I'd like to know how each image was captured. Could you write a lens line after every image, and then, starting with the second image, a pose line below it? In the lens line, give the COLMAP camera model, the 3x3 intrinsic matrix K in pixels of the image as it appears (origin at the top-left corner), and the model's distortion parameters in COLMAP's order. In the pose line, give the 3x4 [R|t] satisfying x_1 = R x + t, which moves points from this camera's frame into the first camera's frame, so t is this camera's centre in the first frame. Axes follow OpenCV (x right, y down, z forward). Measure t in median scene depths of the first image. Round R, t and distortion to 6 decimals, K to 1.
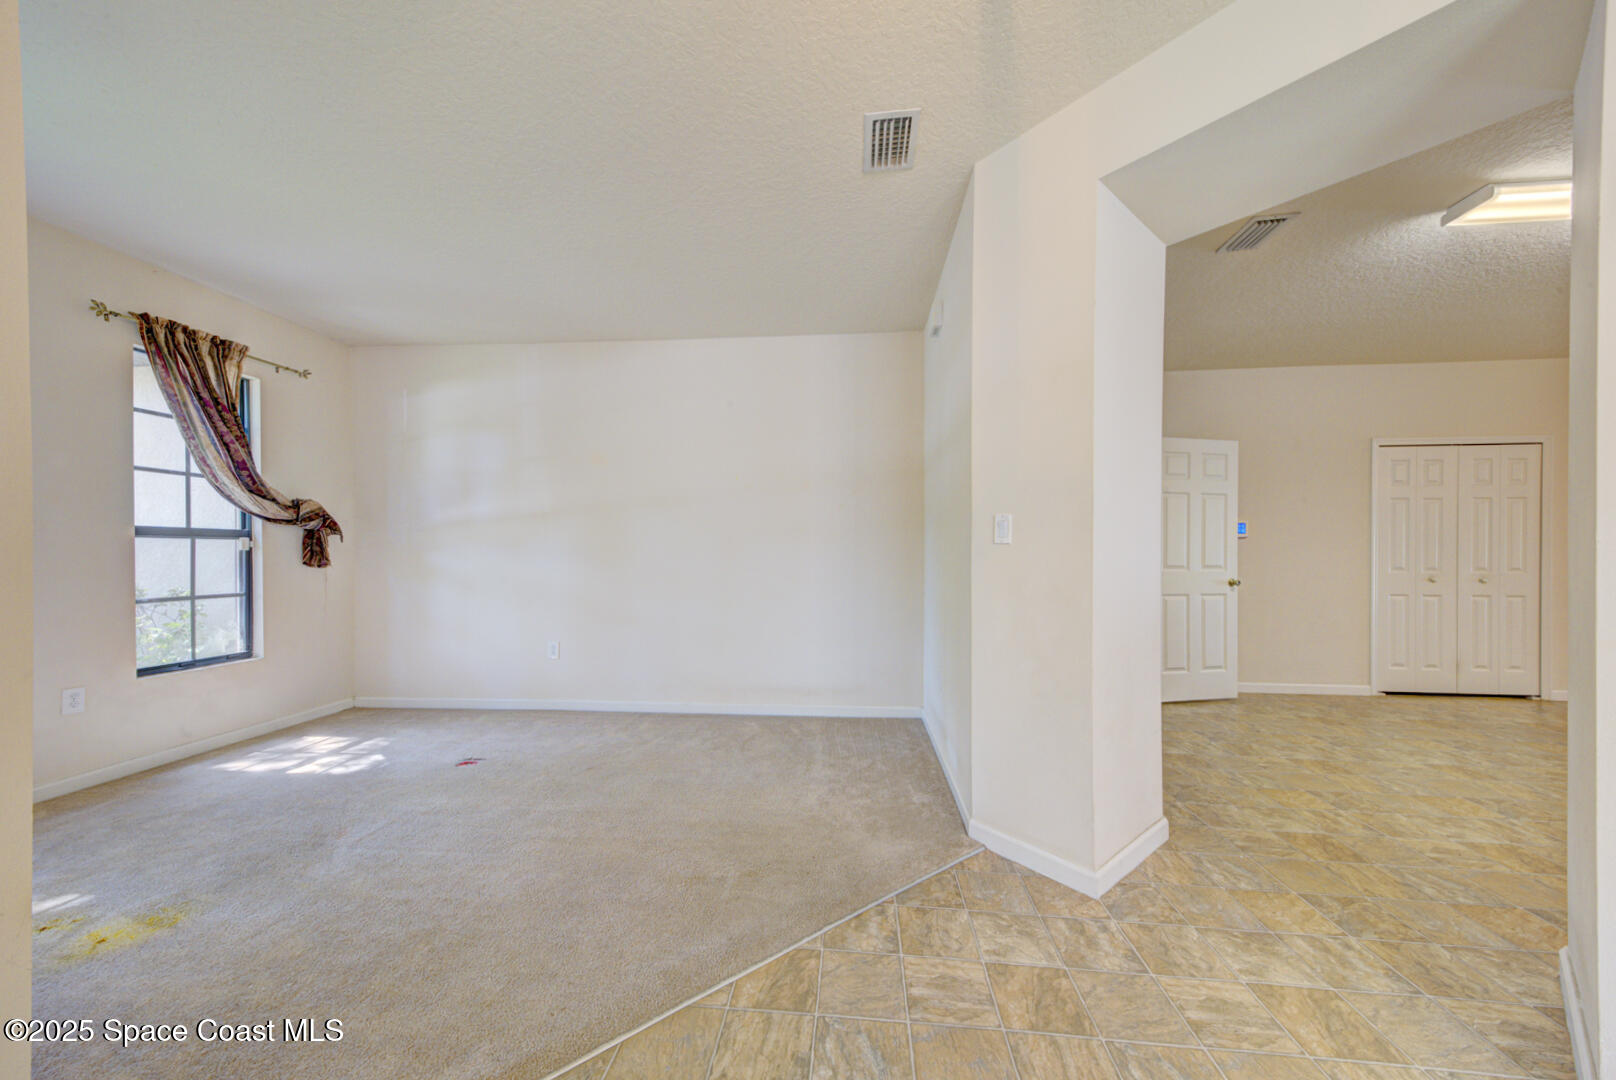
lens RADIAL K [[553.9, 0, 807.1], [0, 553.9, 557.3], [0, 0, 1]] dist [0.027250, -0.007853]
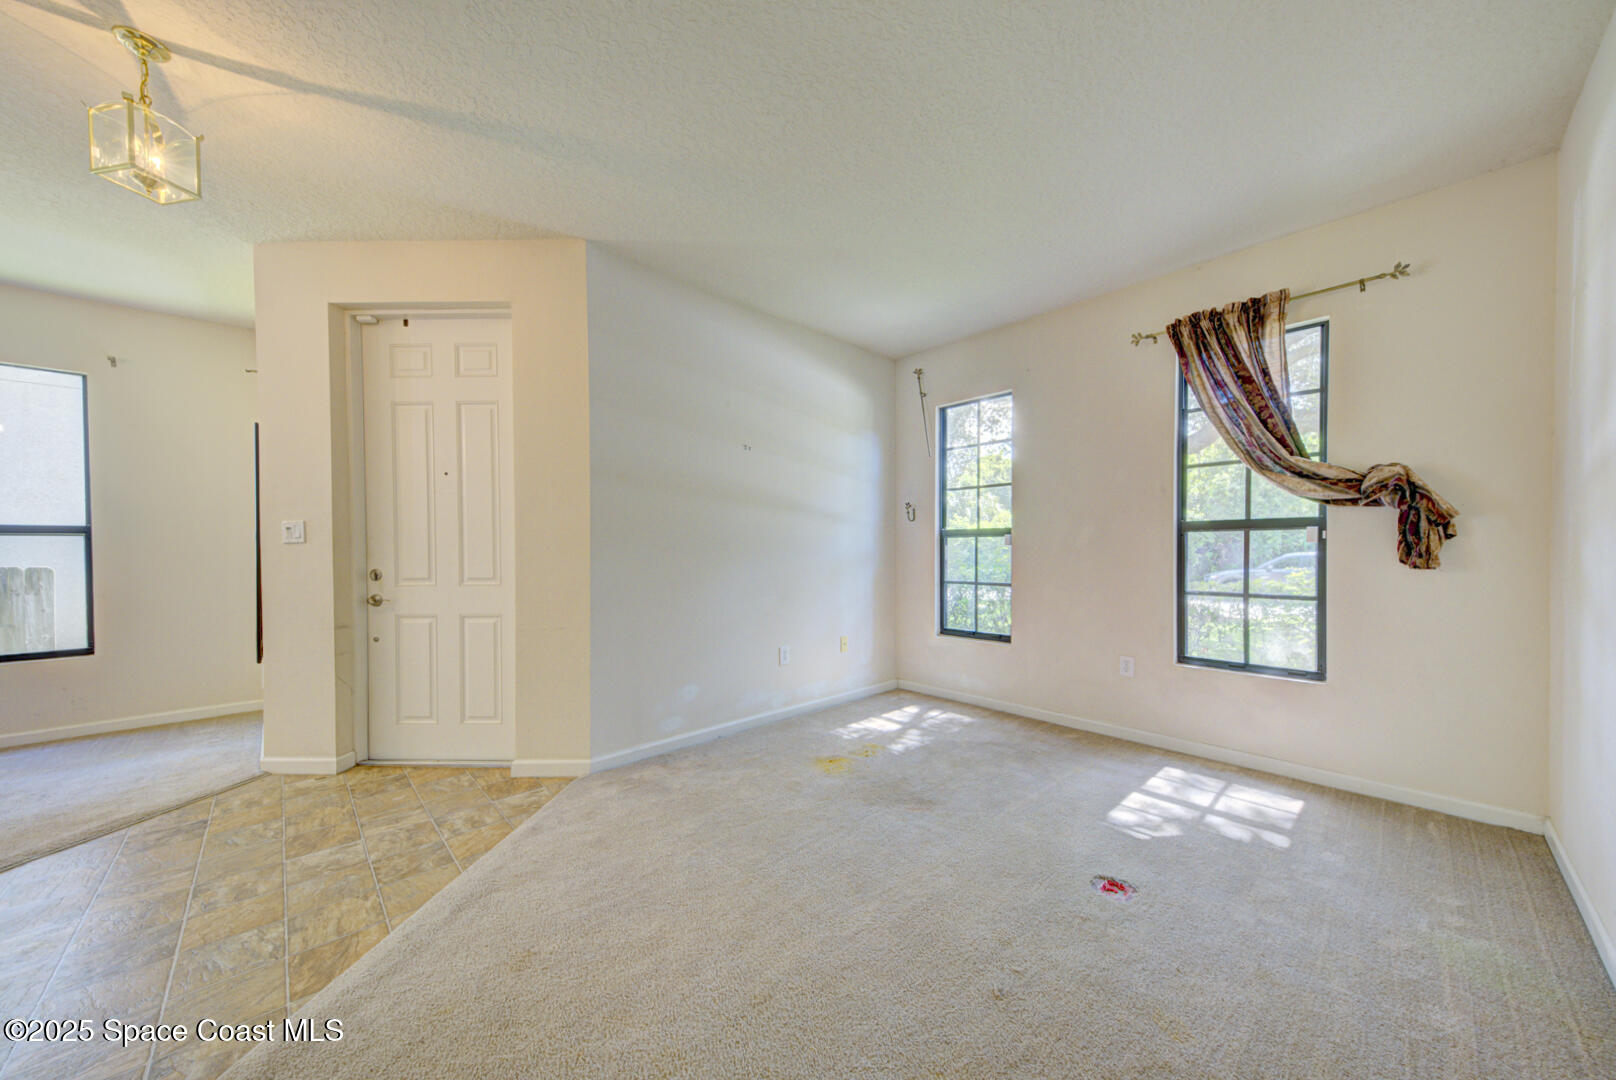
lens RADIAL K [[551.6, 0, 804.1], [0, 551.6, 559.3], [0, 0, 1]] dist [0.020032, -0.000082]
pose [[-0.663835, 0.014229, -0.747743, 0.070019], [-0.001759, 0.999787, 0.020587, -0.004671], [0.747877, 0.014982, -0.663669, 1.067764]]
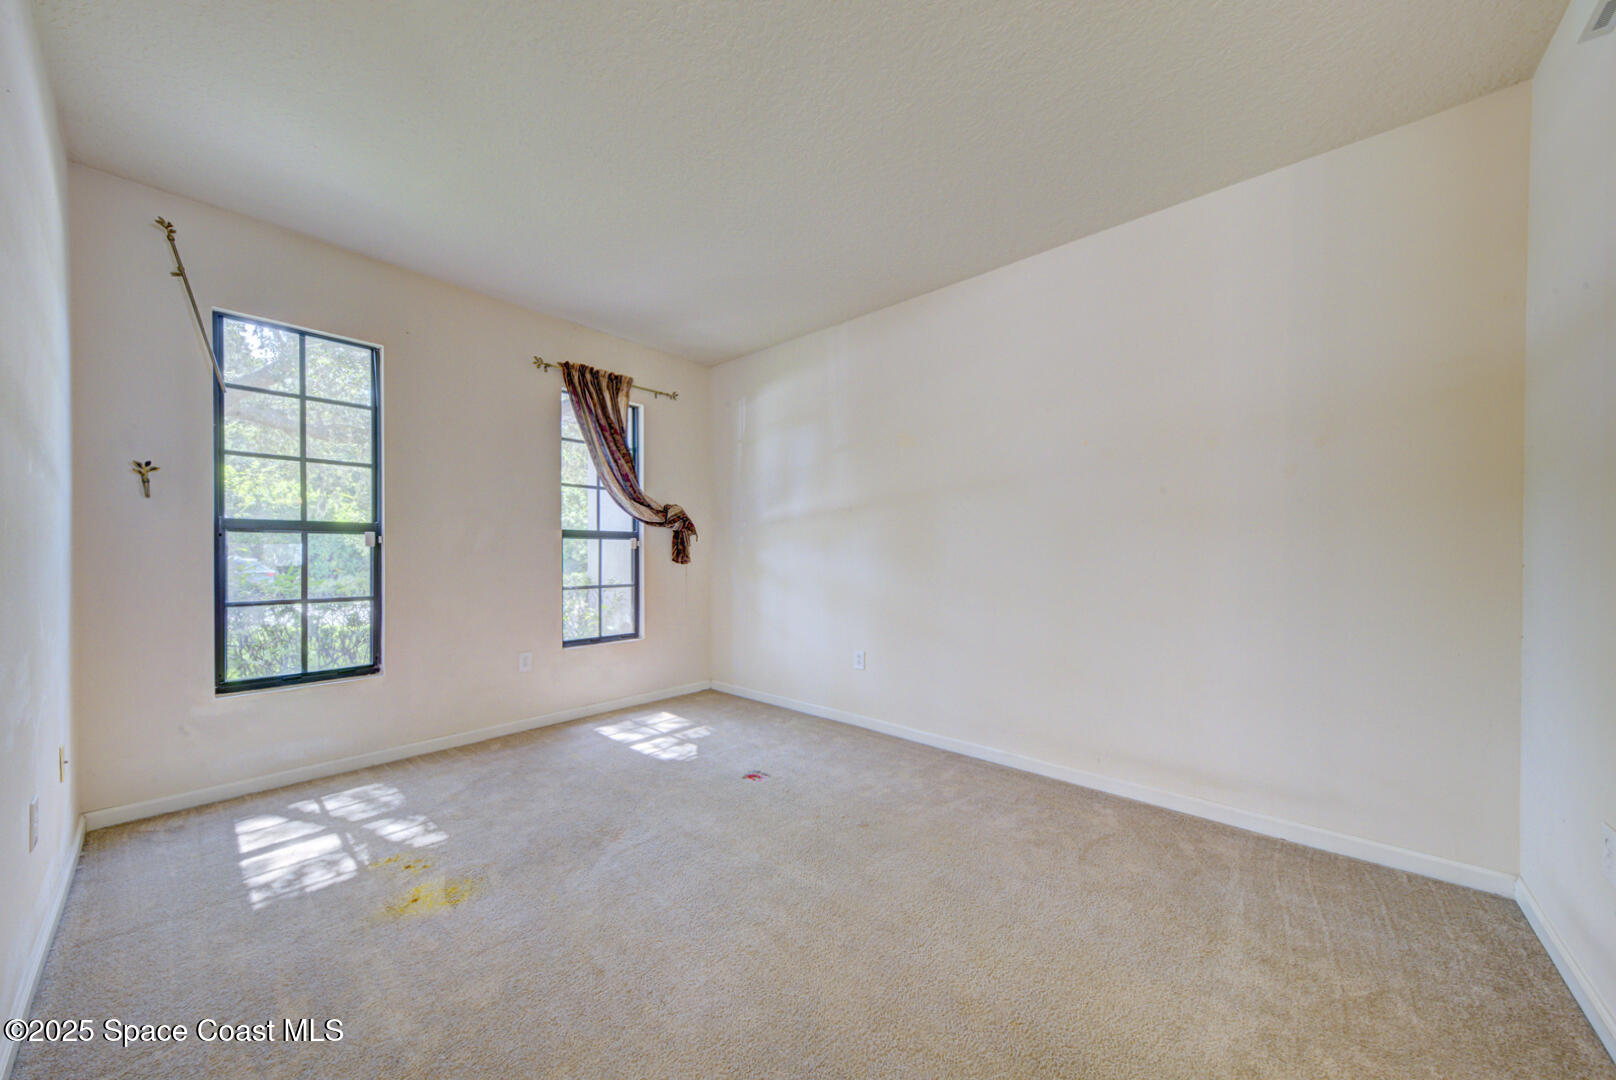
lens RADIAL K [[553.9, 0, 807.1], [0, 553.9, 557.3], [0, 0, 1]] dist [0.027250, -0.007853]
pose [[0.802593, 0.006236, -0.596494, 0.010824], [-0.006247, 0.999978, 0.002050, 0.001211], [0.596494, 0.002081, 0.802615, 0.288663]]
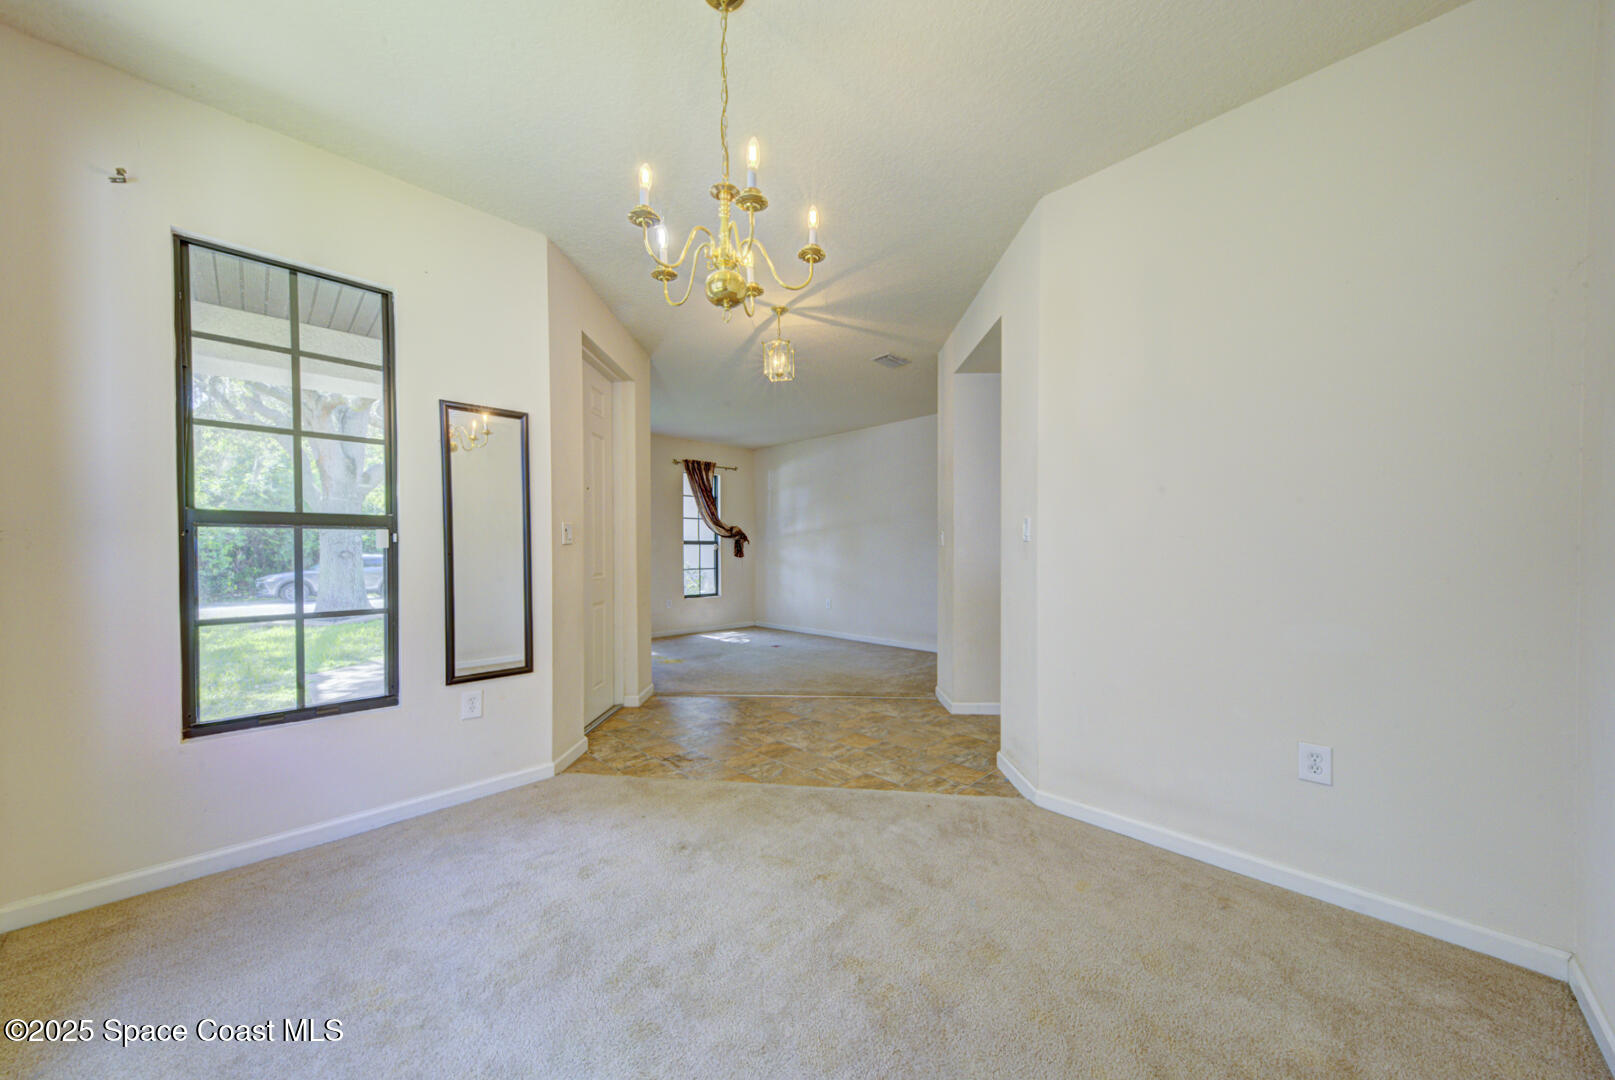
lens RADIAL K [[553.6, 0, 806.6], [0, 553.6, 557.3], [0, 0, 1]] dist [0.027250, -0.007853]
pose [[0.764925, 0.007619, -0.644075, 0.819686], [-0.004555, 0.999969, 0.006420, 0.003403], [0.644104, -0.001977, 0.764936, -0.542555]]
